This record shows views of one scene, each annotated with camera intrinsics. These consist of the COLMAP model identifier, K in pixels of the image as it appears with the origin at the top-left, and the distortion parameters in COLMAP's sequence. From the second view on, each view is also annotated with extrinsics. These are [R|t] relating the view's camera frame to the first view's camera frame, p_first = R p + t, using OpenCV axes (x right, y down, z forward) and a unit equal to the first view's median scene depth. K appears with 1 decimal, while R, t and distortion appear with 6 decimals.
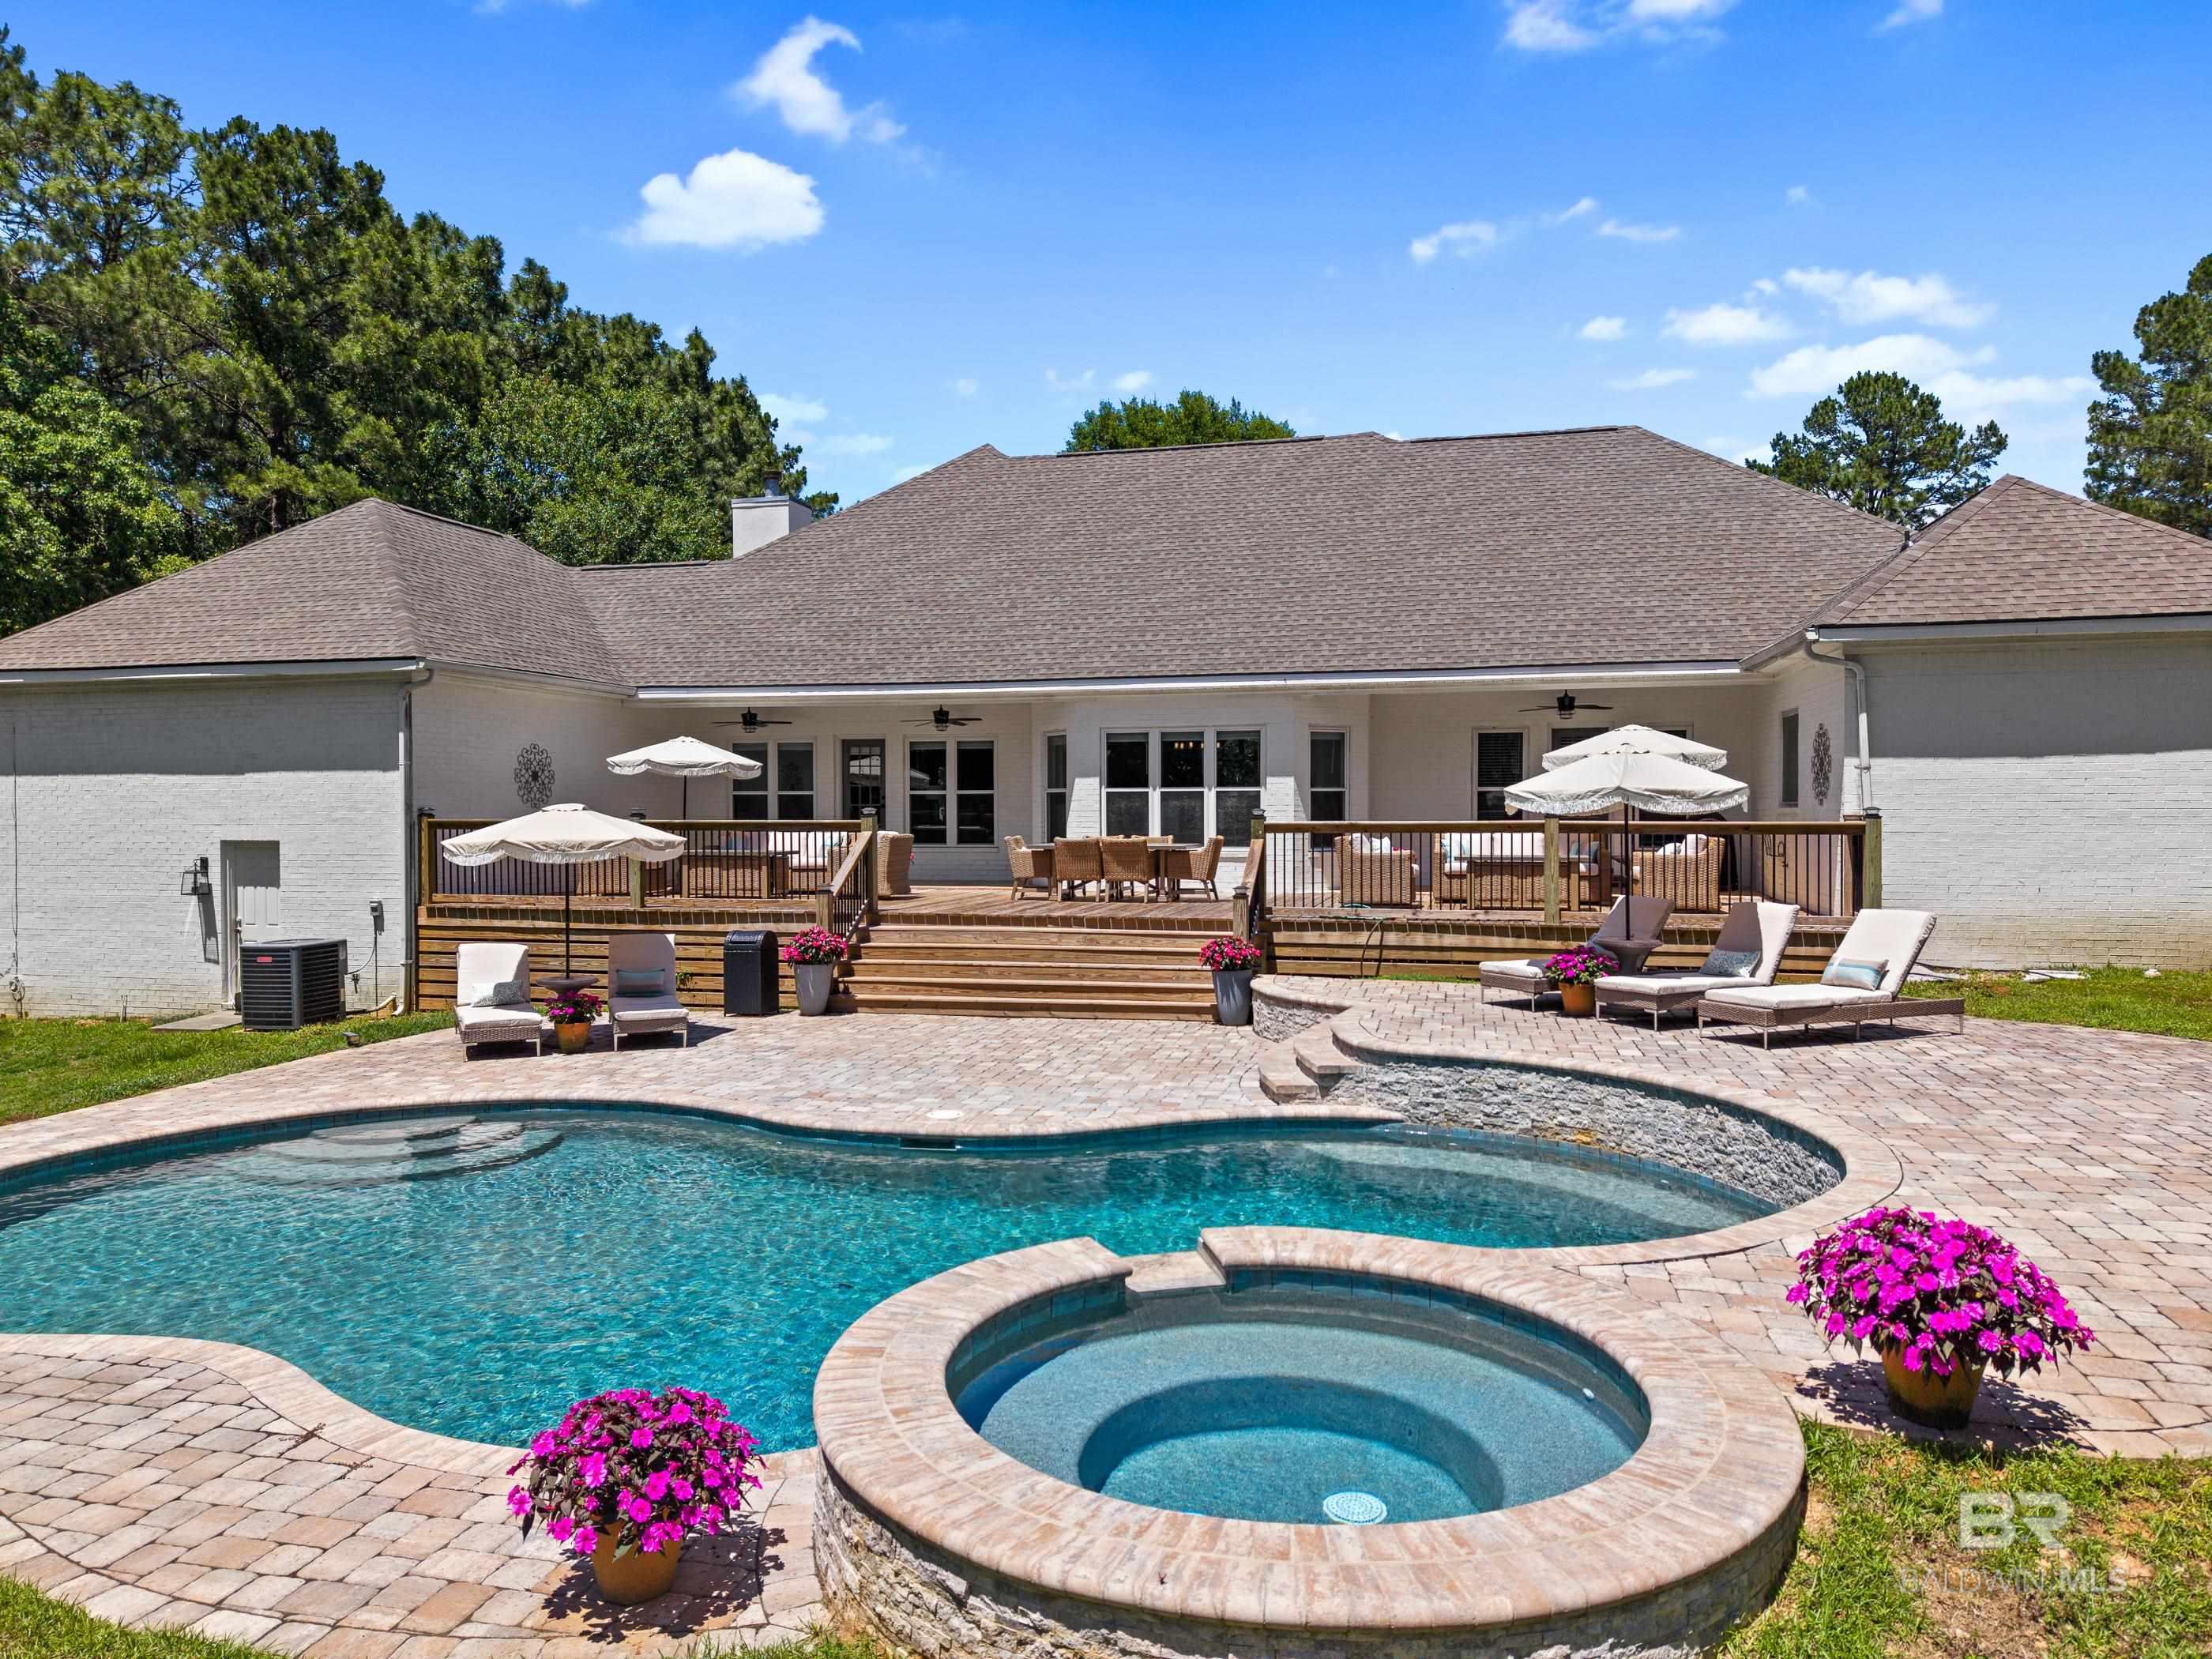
lens RADIAL K [[1477.2, 0, 1106.0], [0, 1477.2, 829.5], [0, 0, 1]] dist [0.029348, -0.027582]
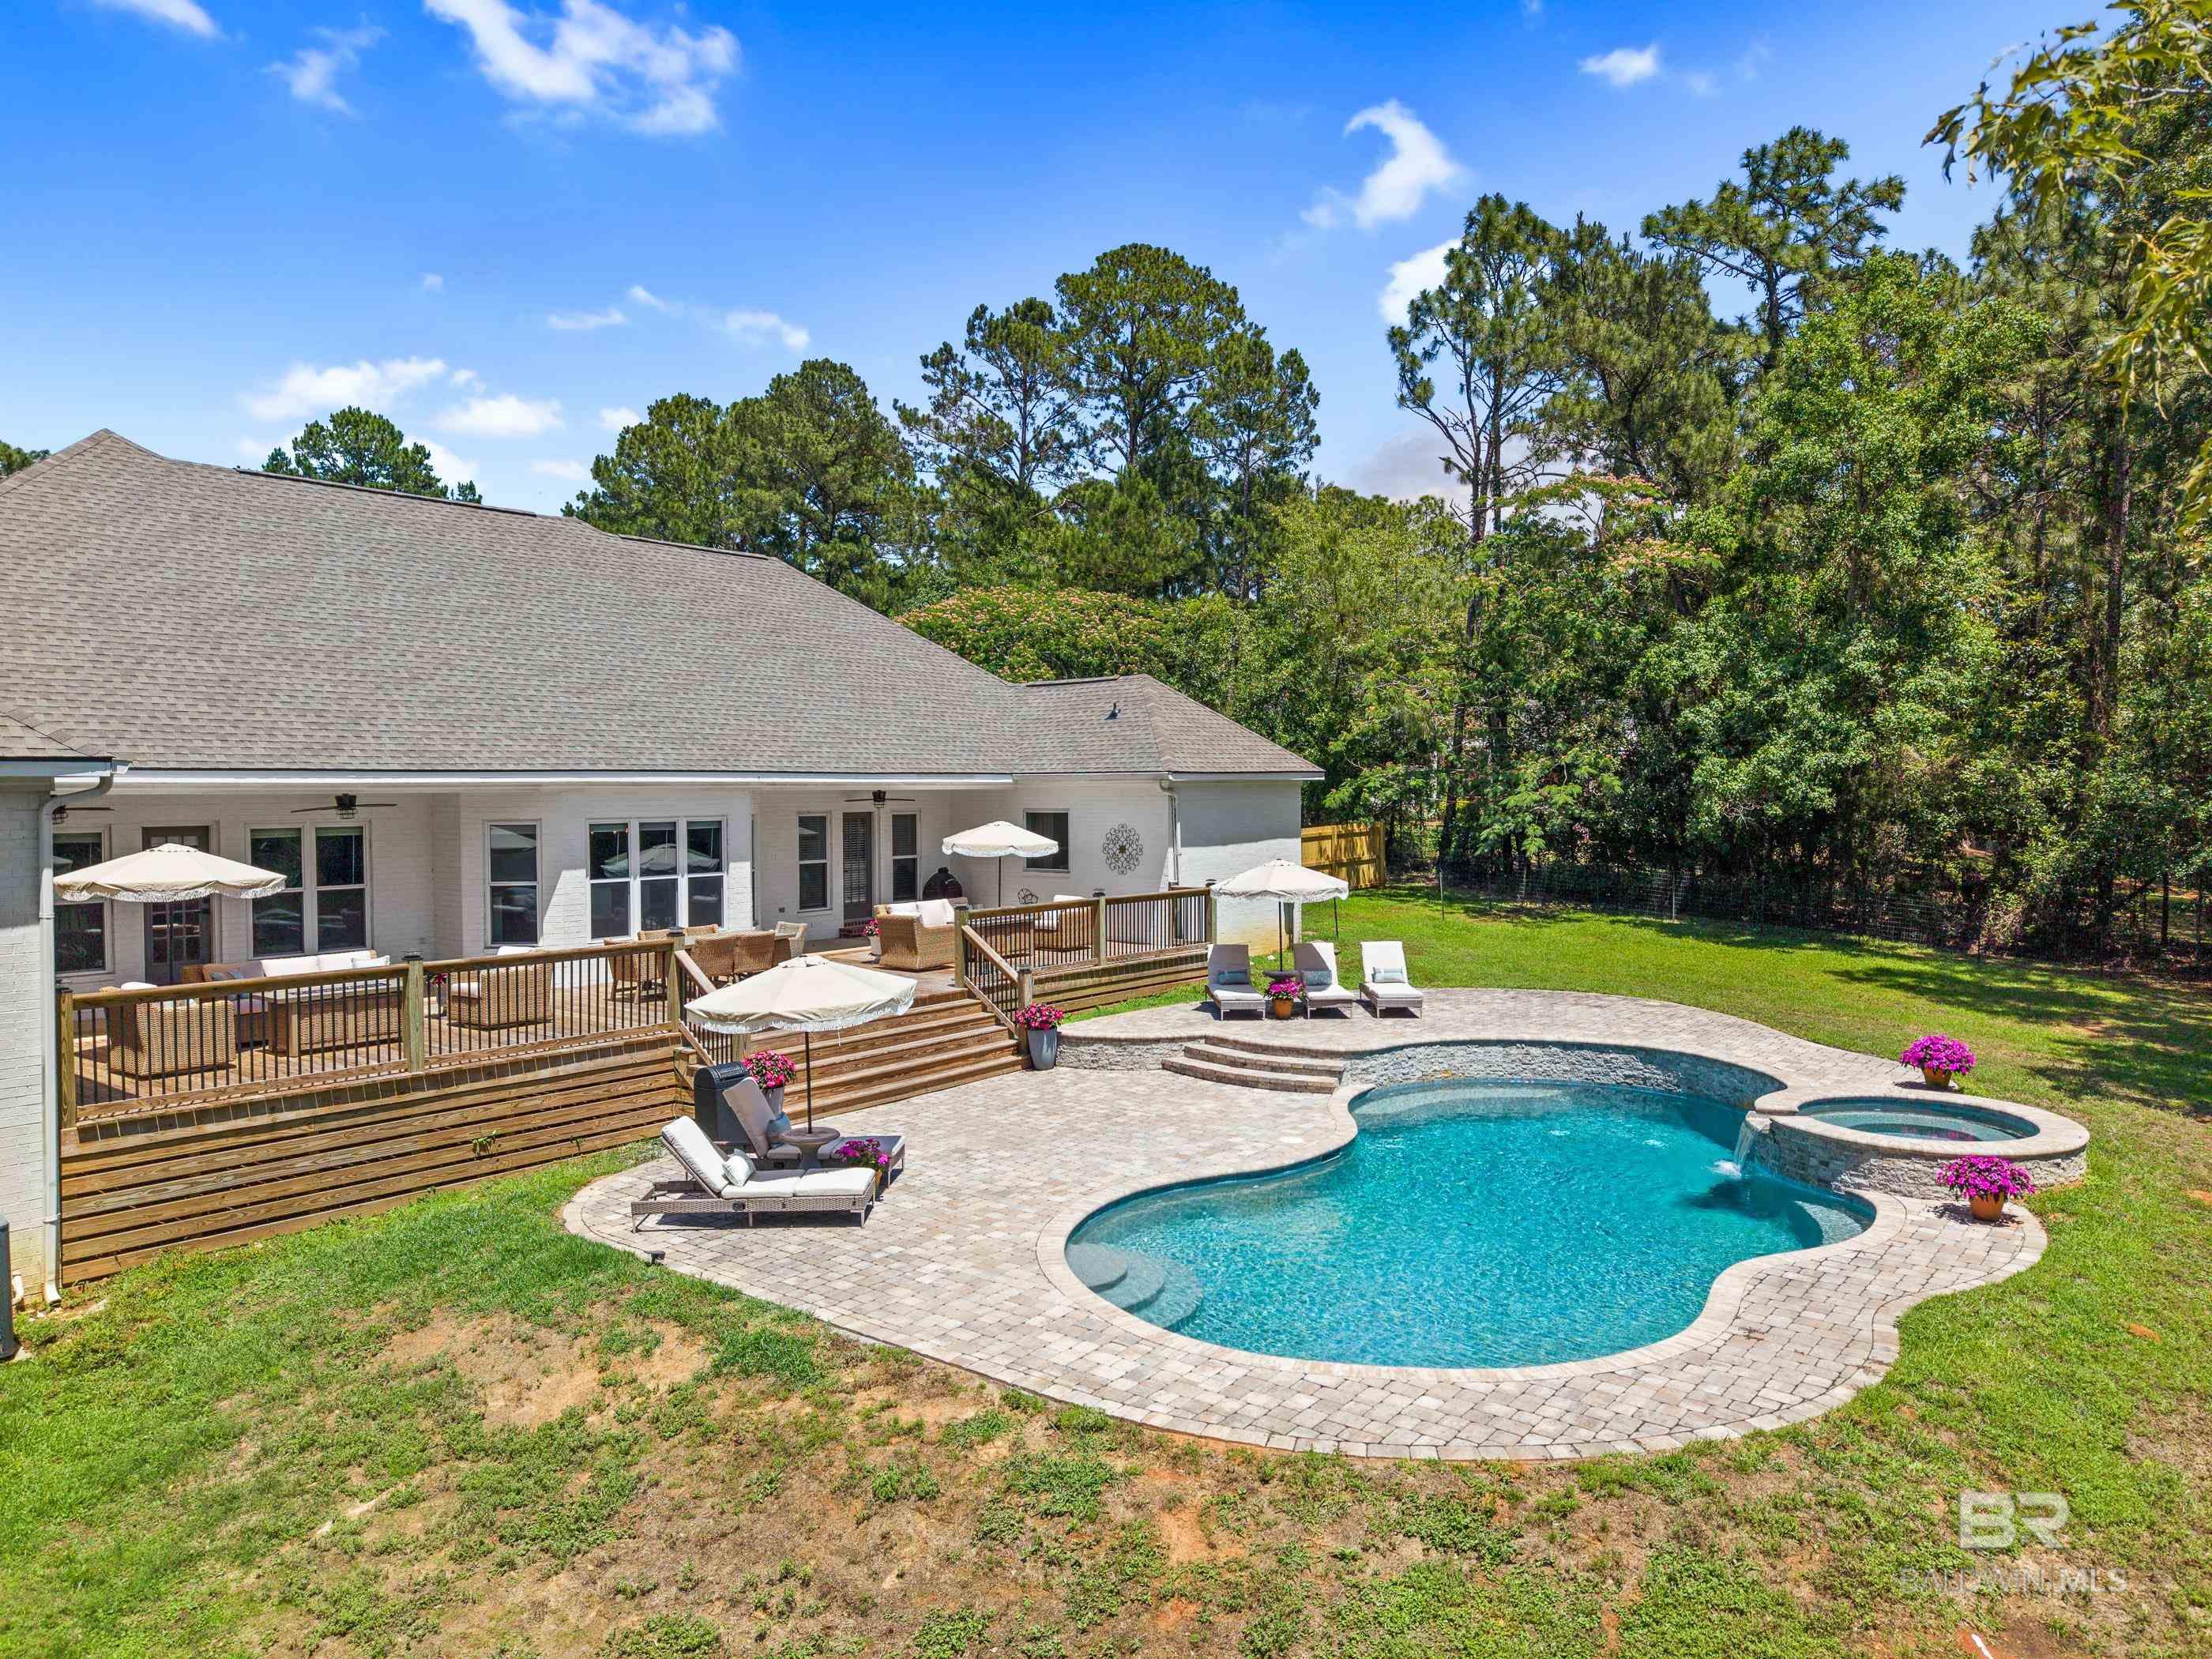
lens RADIAL K [[1477.2, 0, 1106.0], [0, 1477.2, 829.5], [0, 0, 1]] dist [0.029348, -0.027582]
pose [[0.425966, -0.026343, 0.904355, -0.858225], [0.017577, 0.999628, 0.020839, -0.087342], [-0.904568, 0.007019, 0.426271, 0.295101]]
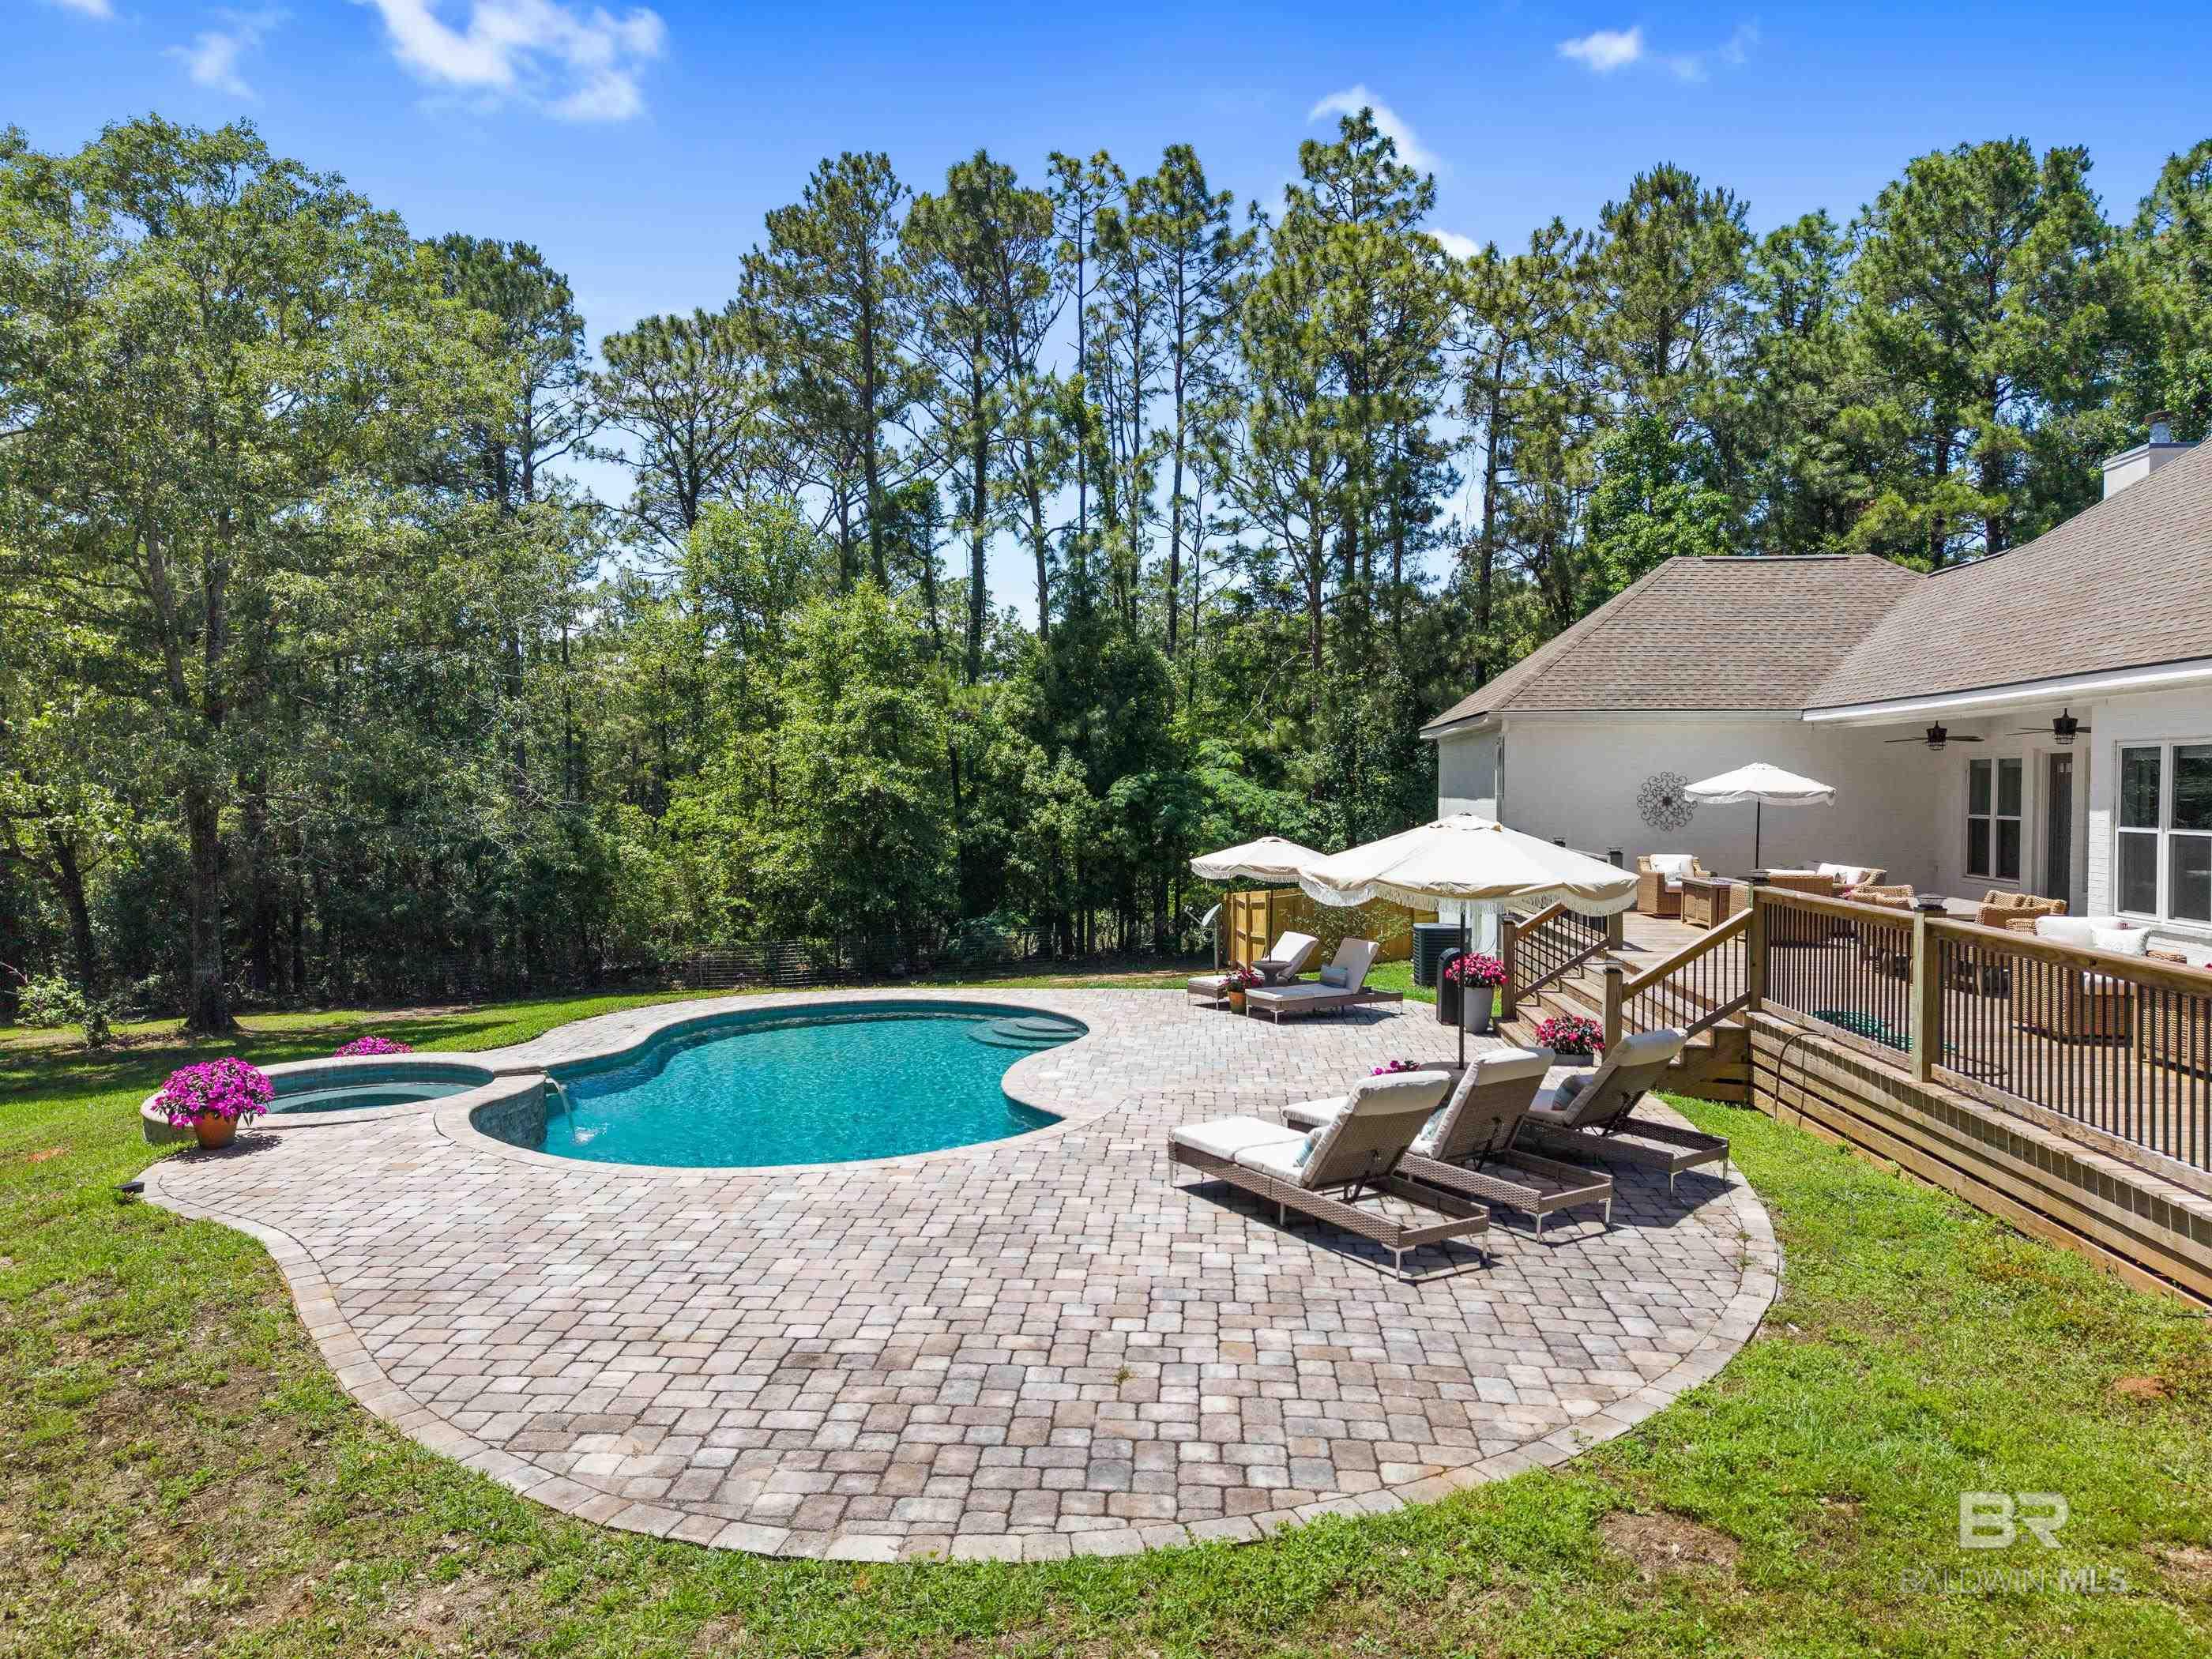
lens RADIAL K [[1471.3, 0, 1106.0], [0, 1471.3, 829.5], [0, 0, 1]] dist [0.068099, -0.111145]
pose [[0.168965, 0.027472, -0.985239, 0.718132], [-0.013259, 0.999584, 0.025598, -0.043974], [0.985533, 0.008738, 0.169259, 0.460412]]
